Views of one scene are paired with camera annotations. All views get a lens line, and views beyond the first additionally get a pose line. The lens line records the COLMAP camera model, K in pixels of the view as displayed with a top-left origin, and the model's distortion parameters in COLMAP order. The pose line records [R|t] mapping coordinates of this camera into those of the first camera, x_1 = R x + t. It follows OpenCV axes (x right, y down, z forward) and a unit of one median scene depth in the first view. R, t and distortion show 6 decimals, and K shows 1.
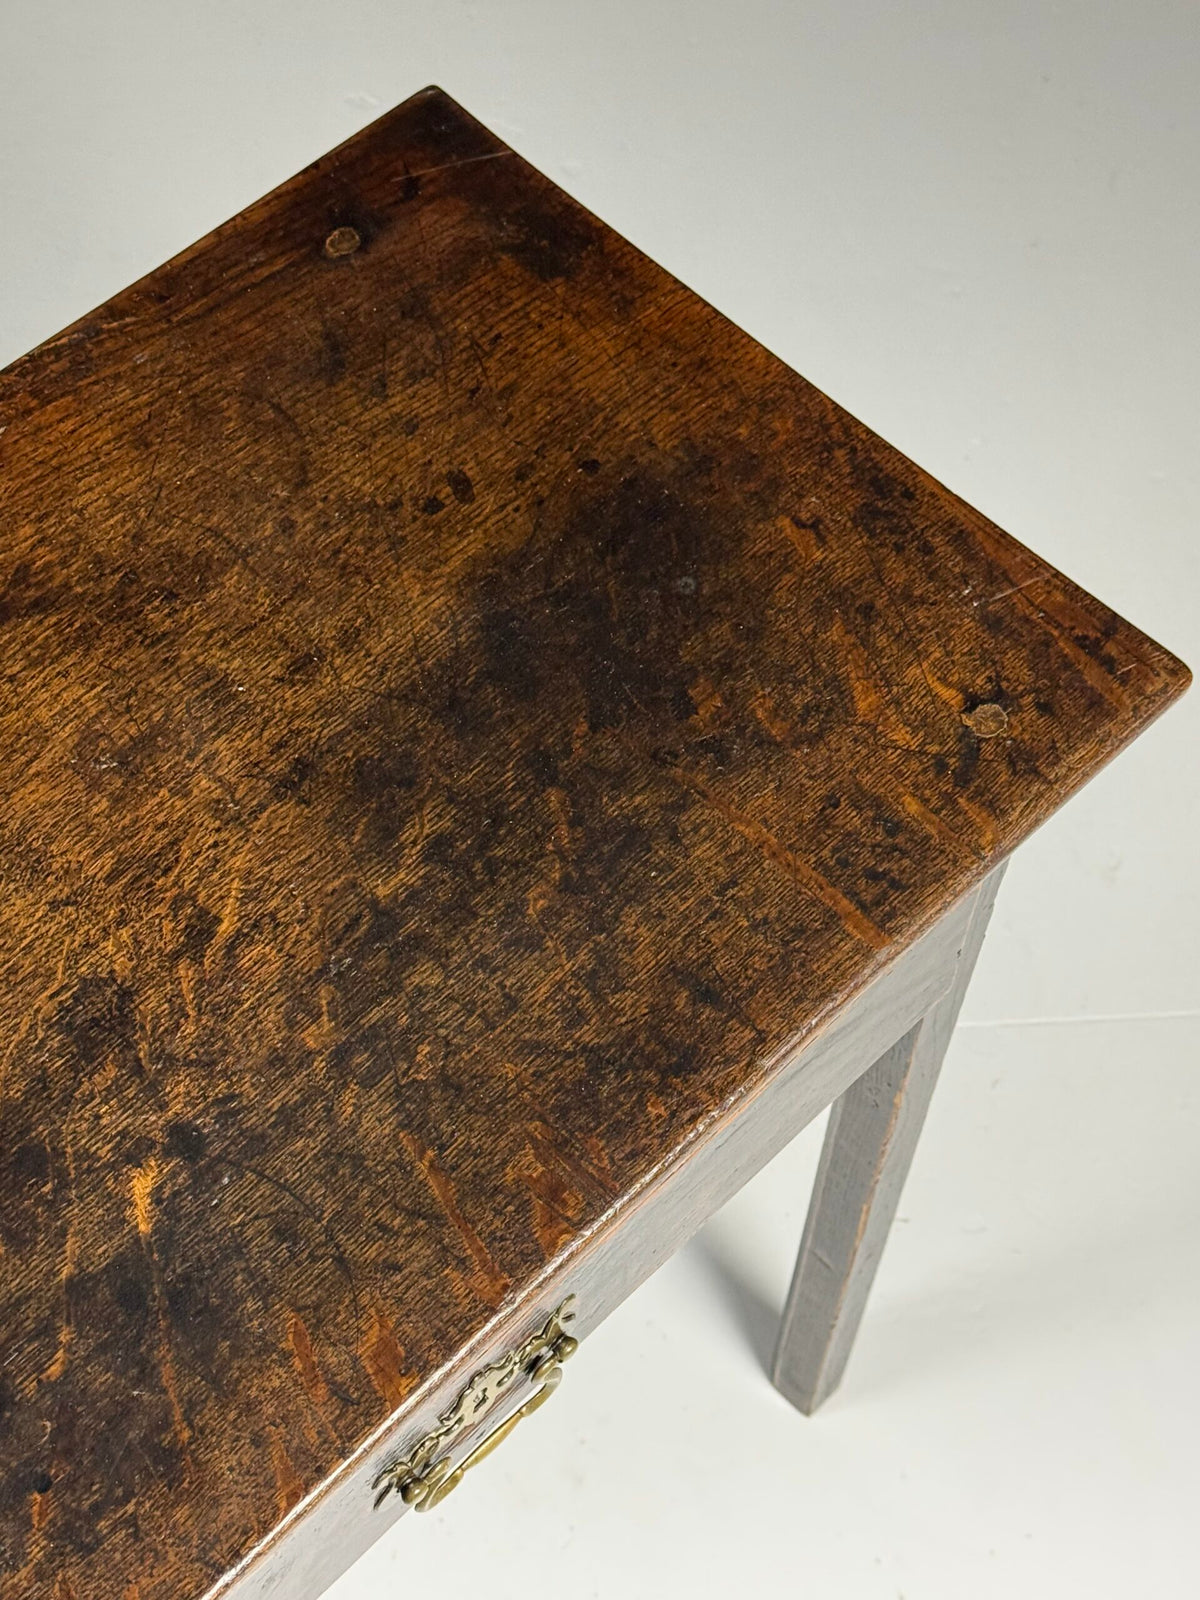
lens RADIAL K [[2503.5, 0, 618.1], [0, 2503.5, 829.5], [0, 0, 1]] dist [0.135047, 0.000000]
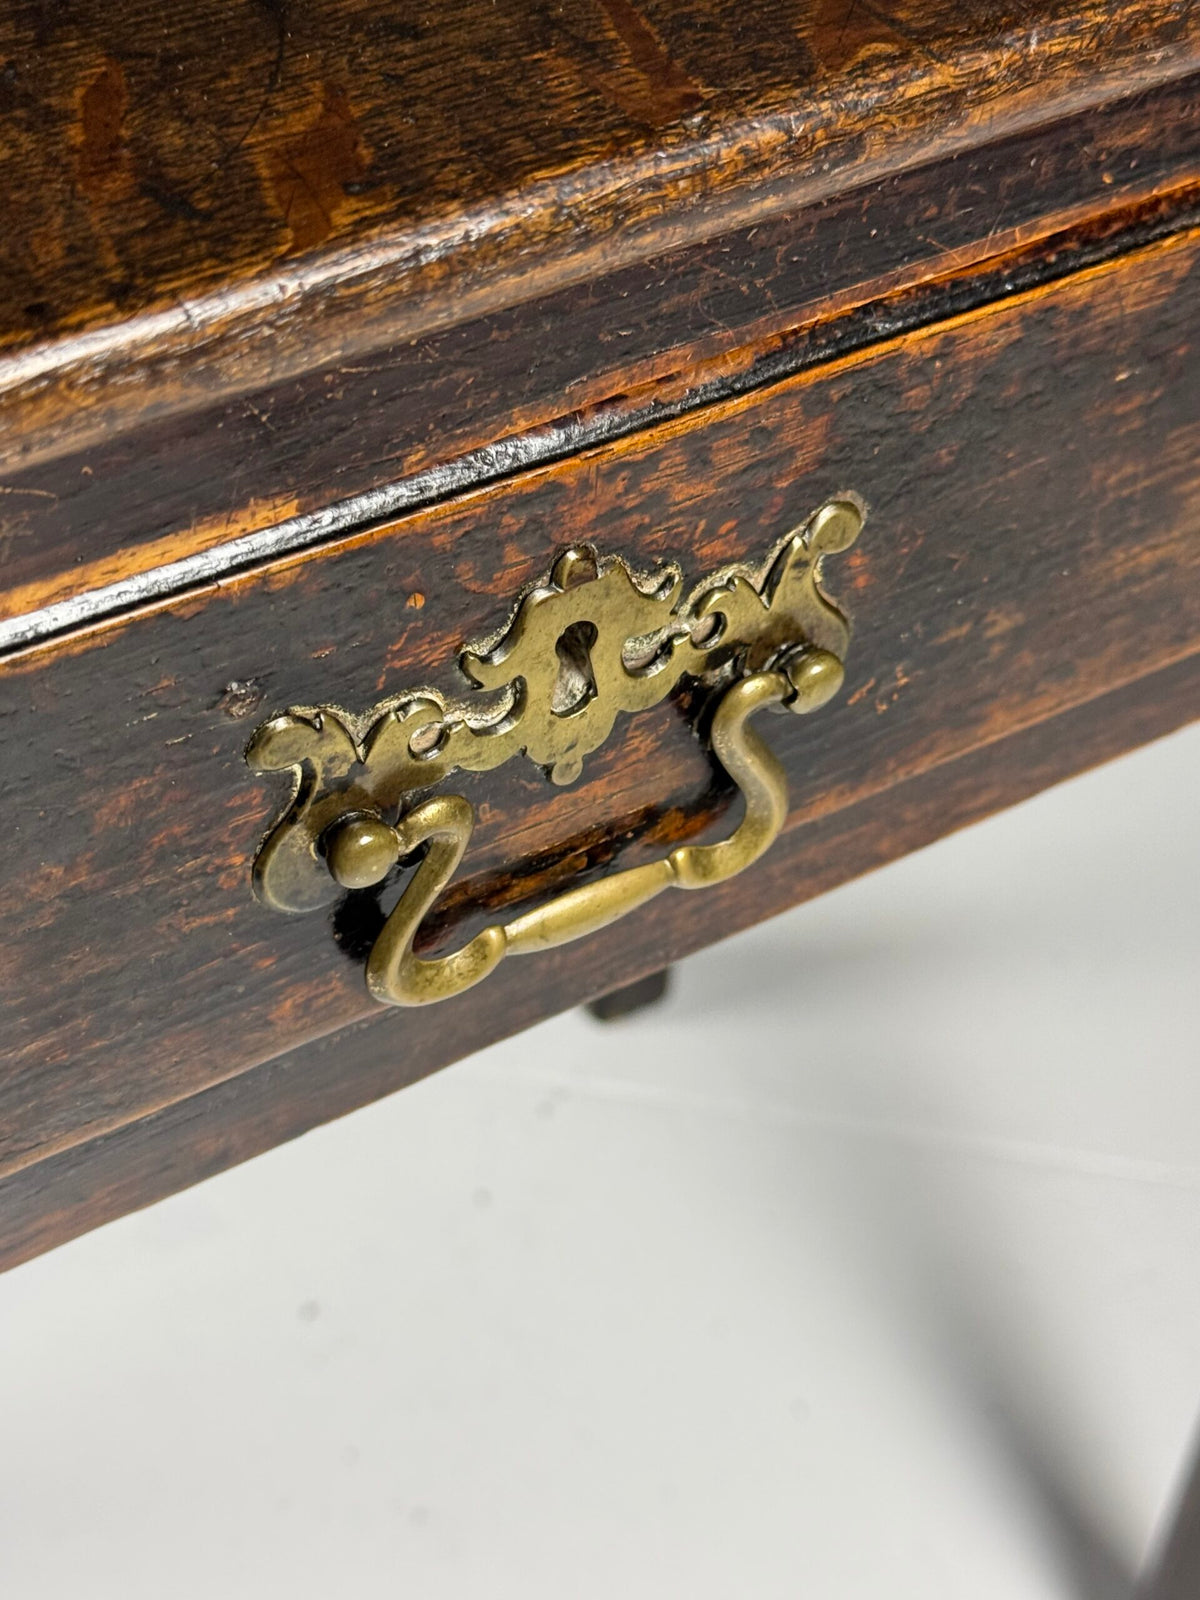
lens RADIAL K [[2503.5, 0, 575.2], [0, 2503.5, 767.5], [0, 0, 1]] dist [0.135047, 0.000000]
pose [[0.971201, 0.163766, -0.173062, 0.014879], [-0.202461, 0.950165, -0.237057, 0.320868], [0.125615, 0.265268, 0.955957, 0.607614]]
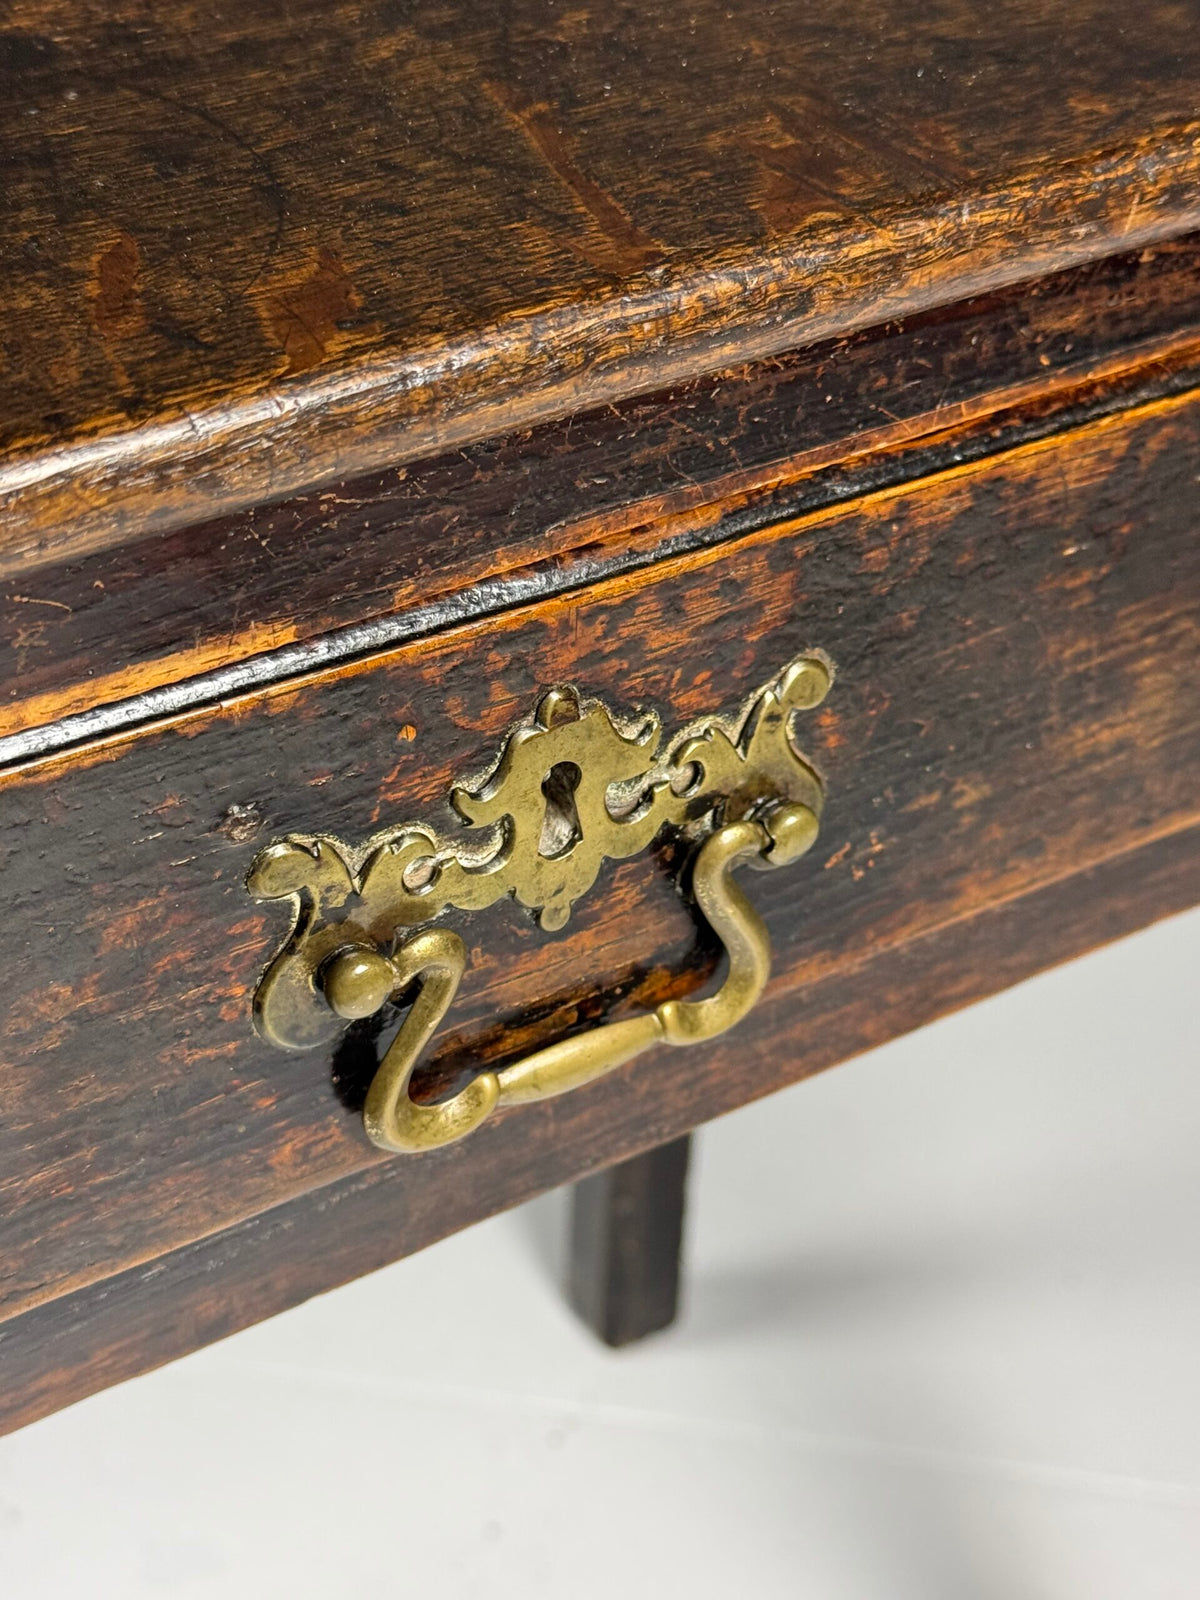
lens RADIAL K [[2503.5, 0, 587.7], [0, 2503.5, 808.1], [0, 0, 1]] dist [0.135047, 0.000000]
pose [[0.973756, 0.120583, -0.193025, 0.027746], [-0.186335, 0.909369, -0.371923, 0.363291], [0.130683, 0.398130, 0.907973, 0.604385]]
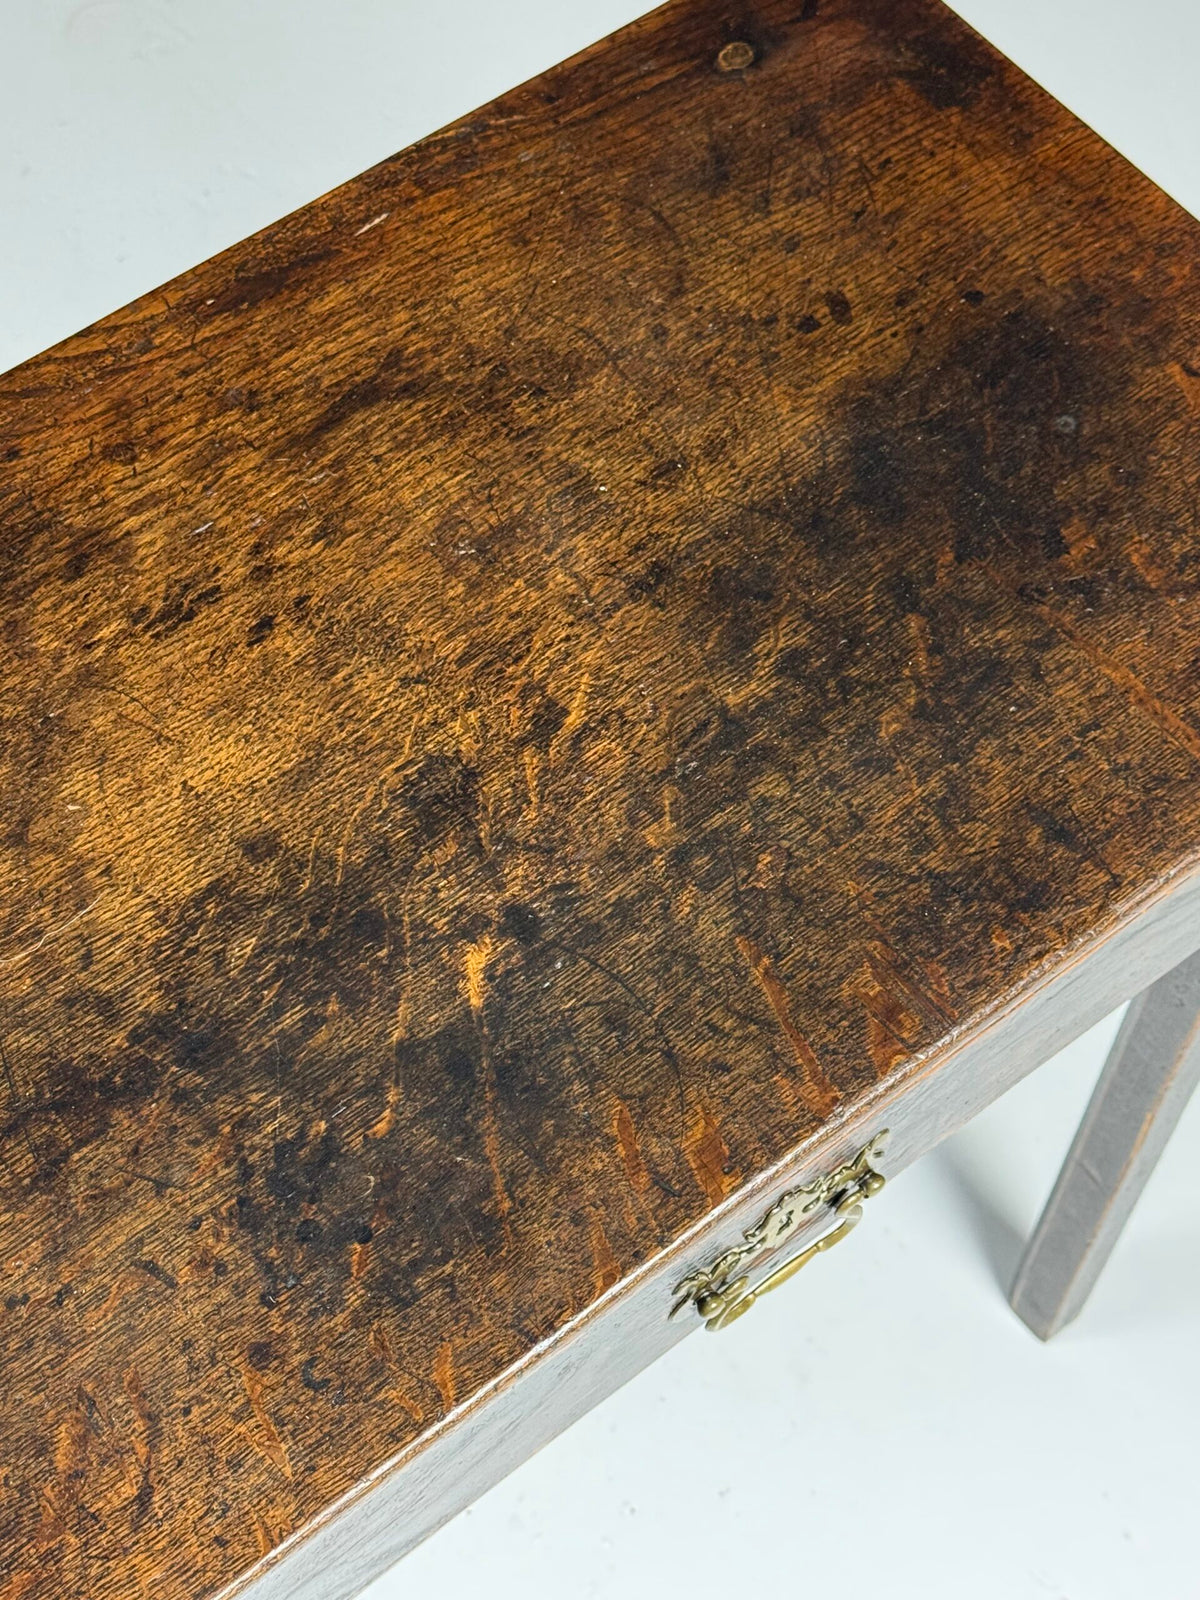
lens RADIAL K [[2503.5, 0, 598.4], [0, 2503.5, 820.4], [0, 0, 1]] dist [0.135047, 0.000000]
pose [[0.991702, 0.097753, -0.083500, -0.058115], [-0.097152, 0.995206, 0.011241, 0.064063], [0.084198, -0.003036, 0.996444, 0.018420]]
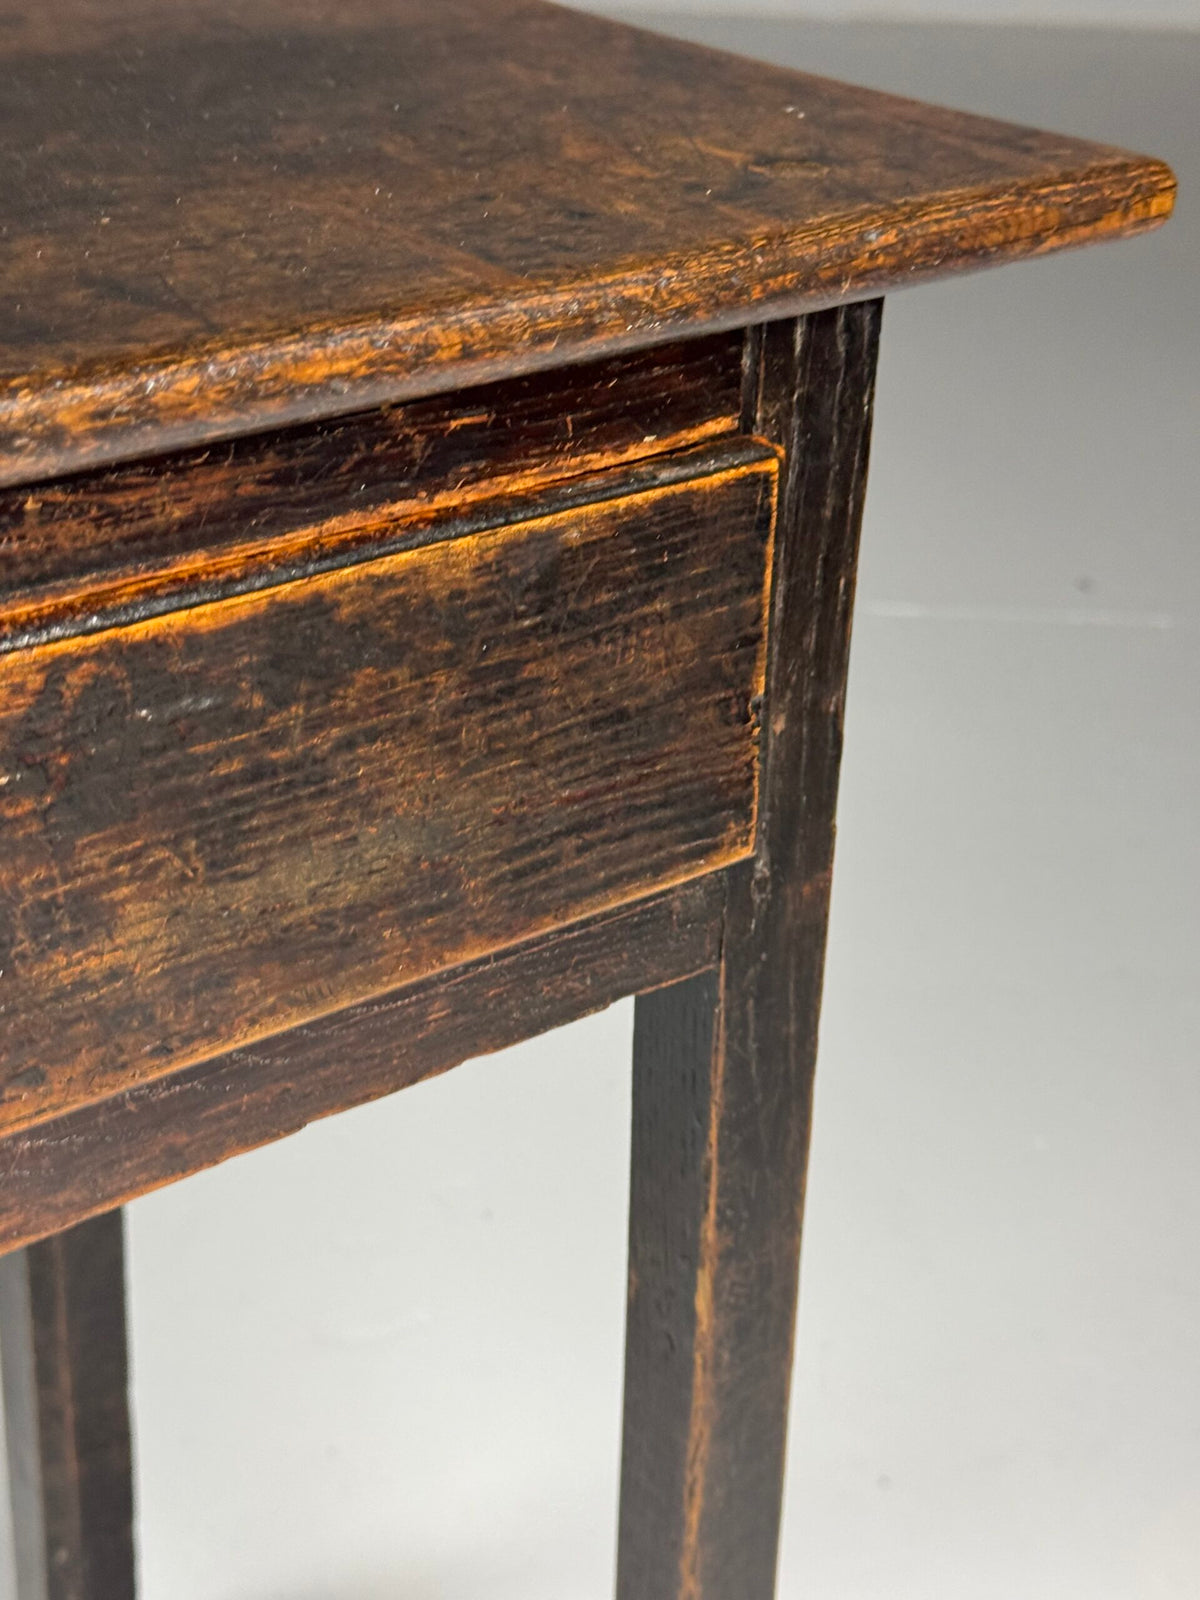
lens RADIAL K [[2503.5, 0, 586.9], [0, 2503.5, 801.7], [0, 0, 1]] dist [0.135047, 0.000000]
pose [[0.992826, 0.057345, -0.104915, 0.171834], [-0.104126, 0.845969, -0.522967, 0.377030], [0.058765, 0.530140, 0.845872, 0.613761]]
